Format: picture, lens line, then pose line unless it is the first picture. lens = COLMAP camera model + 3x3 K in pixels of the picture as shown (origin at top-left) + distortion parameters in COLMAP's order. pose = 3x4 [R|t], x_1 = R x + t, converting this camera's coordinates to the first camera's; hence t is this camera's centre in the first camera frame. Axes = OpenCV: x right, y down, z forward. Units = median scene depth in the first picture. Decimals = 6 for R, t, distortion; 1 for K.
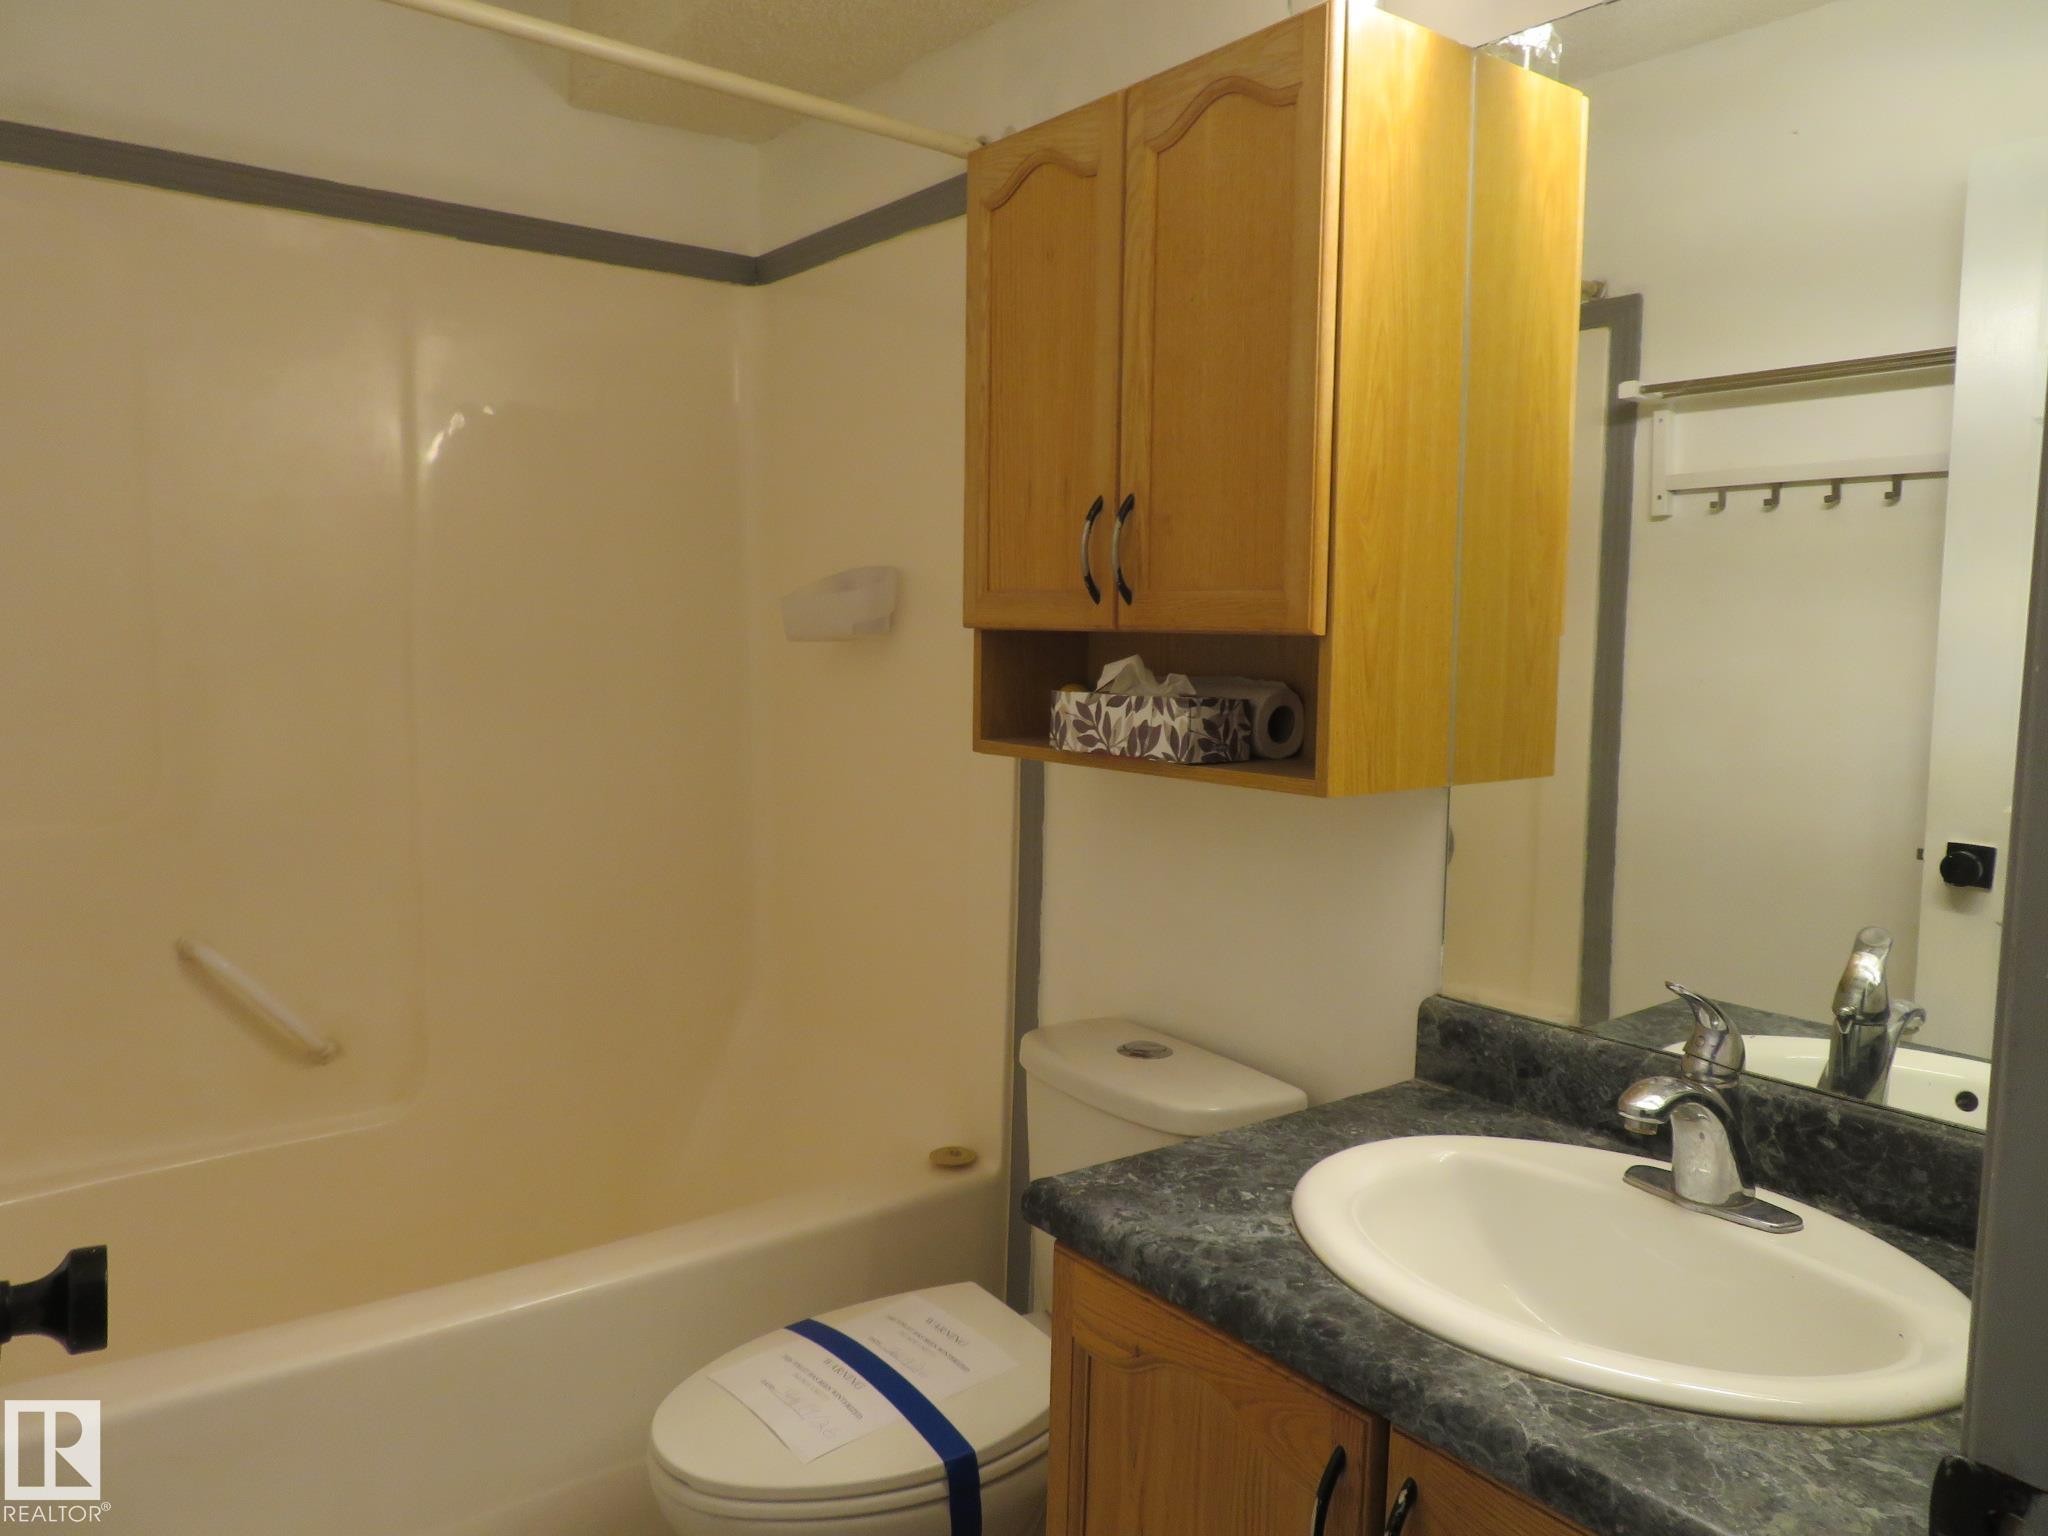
lens RADIAL K [[1472.2, 0, 1024.0], [0, 1472.2, 768.0], [0, 0, 1]] dist [-0.033416, 0.002229]
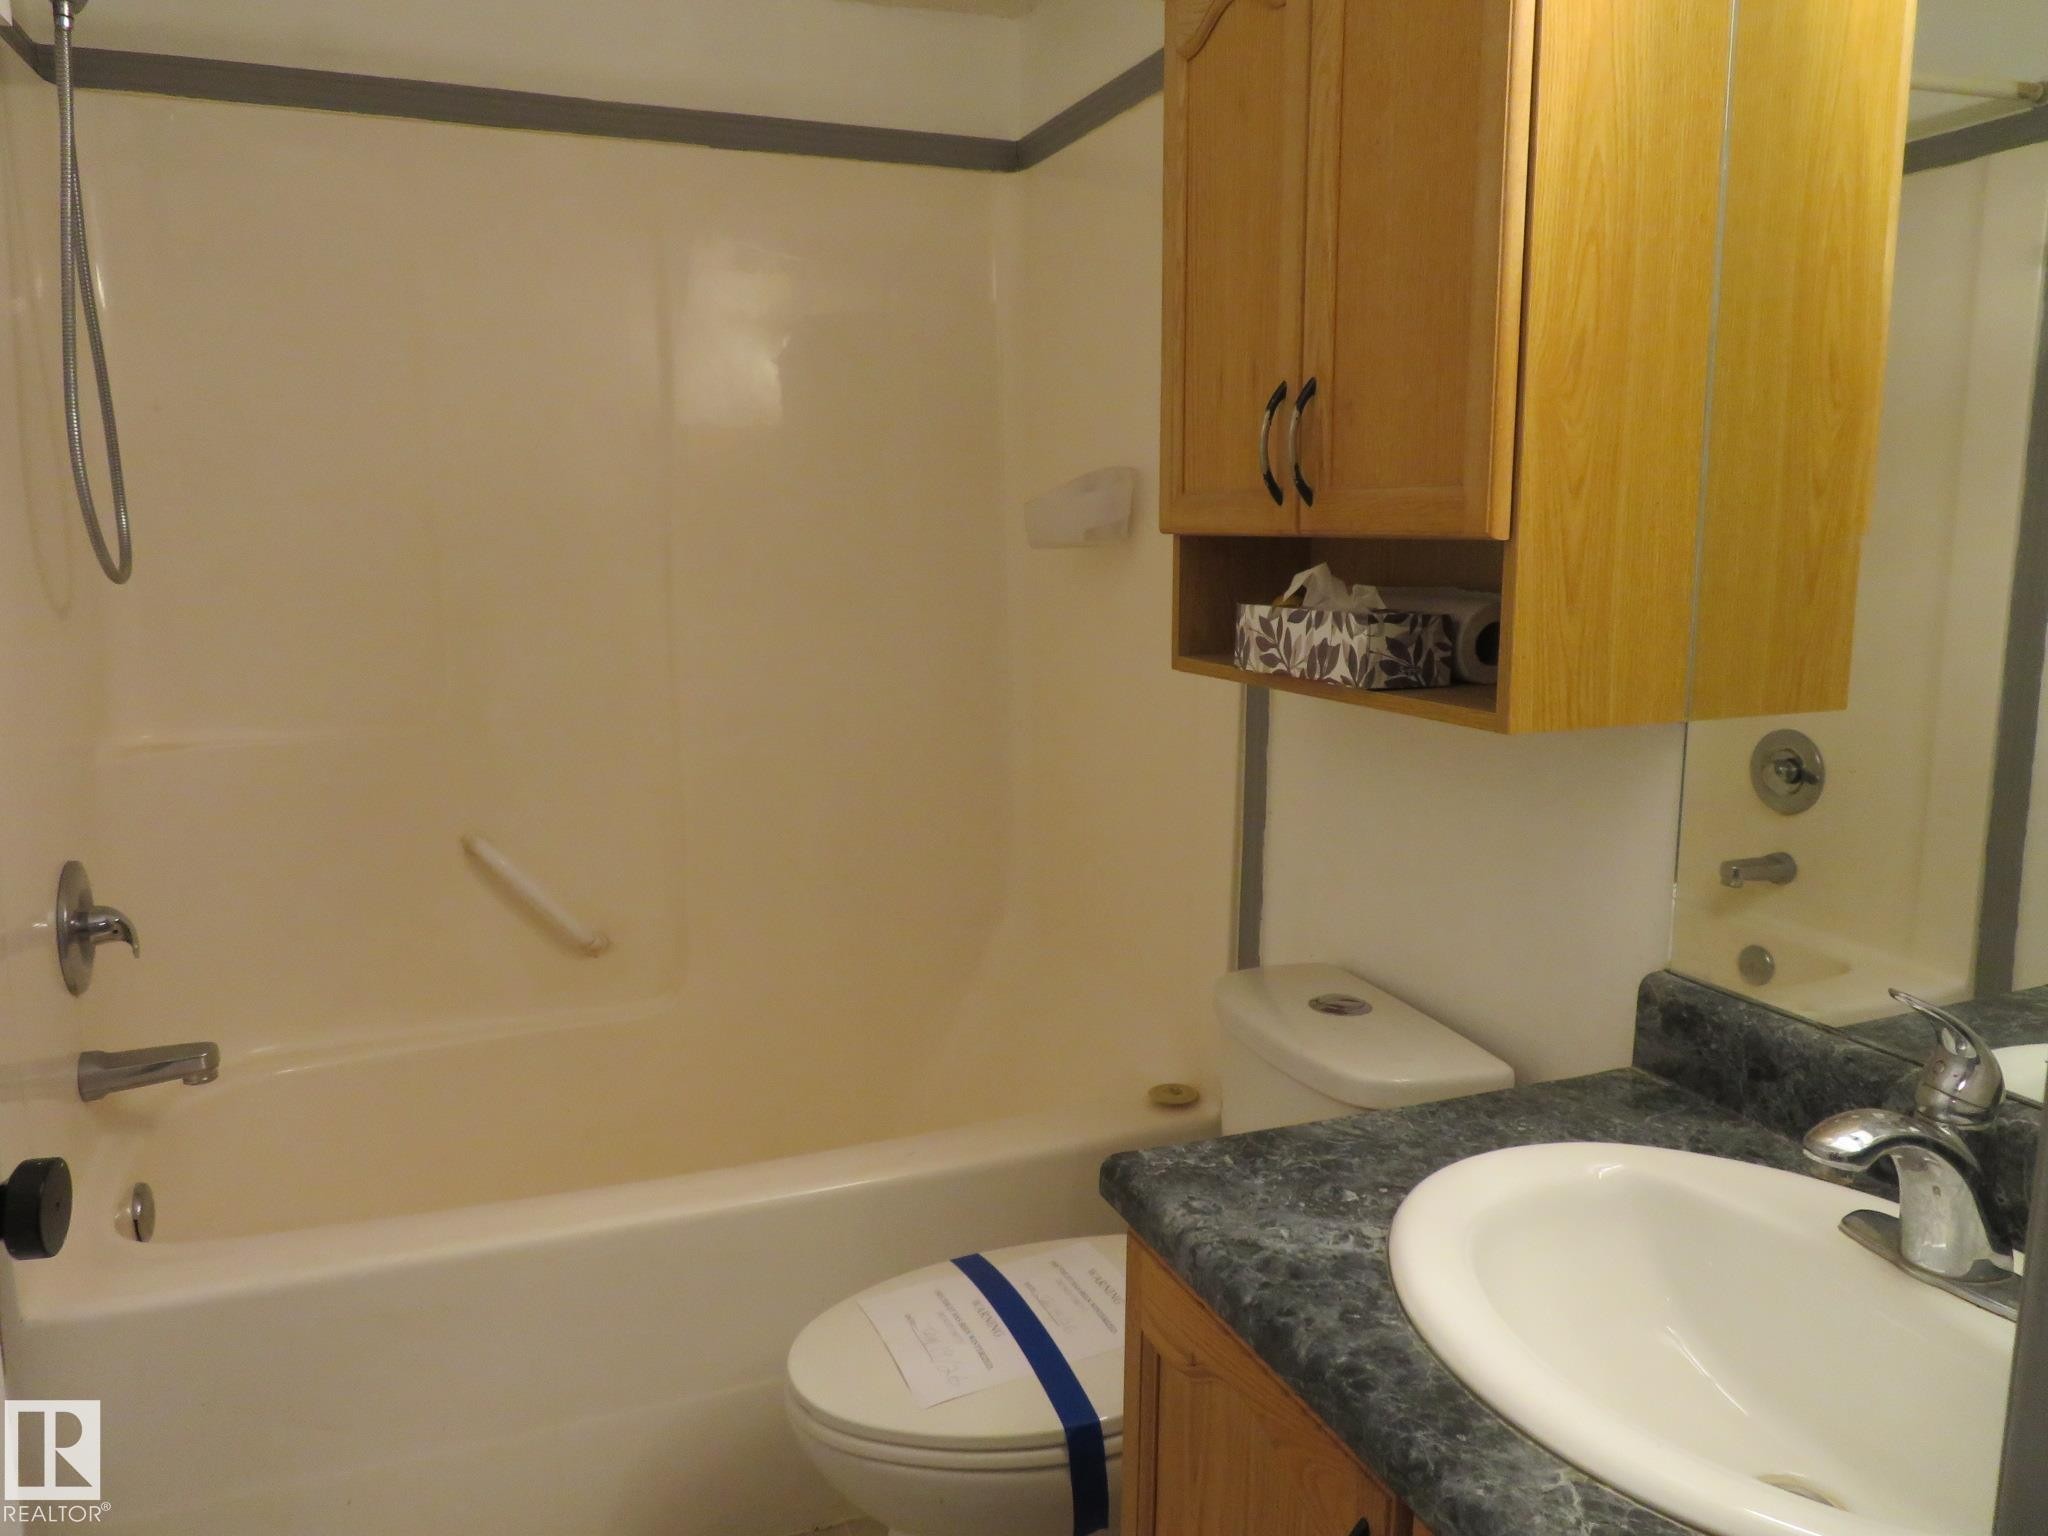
lens RADIAL K [[1470.3, 0, 1022.6], [0, 1470.3, 772.5], [0, 0, 1]] dist [-0.028100, 0.004629]
pose [[0.960450, 0.029139, -0.276925, 0.166219], [-0.009502, 0.997360, 0.071991, -0.015135], [0.278291, -0.066512, 0.958191, 0.113333]]
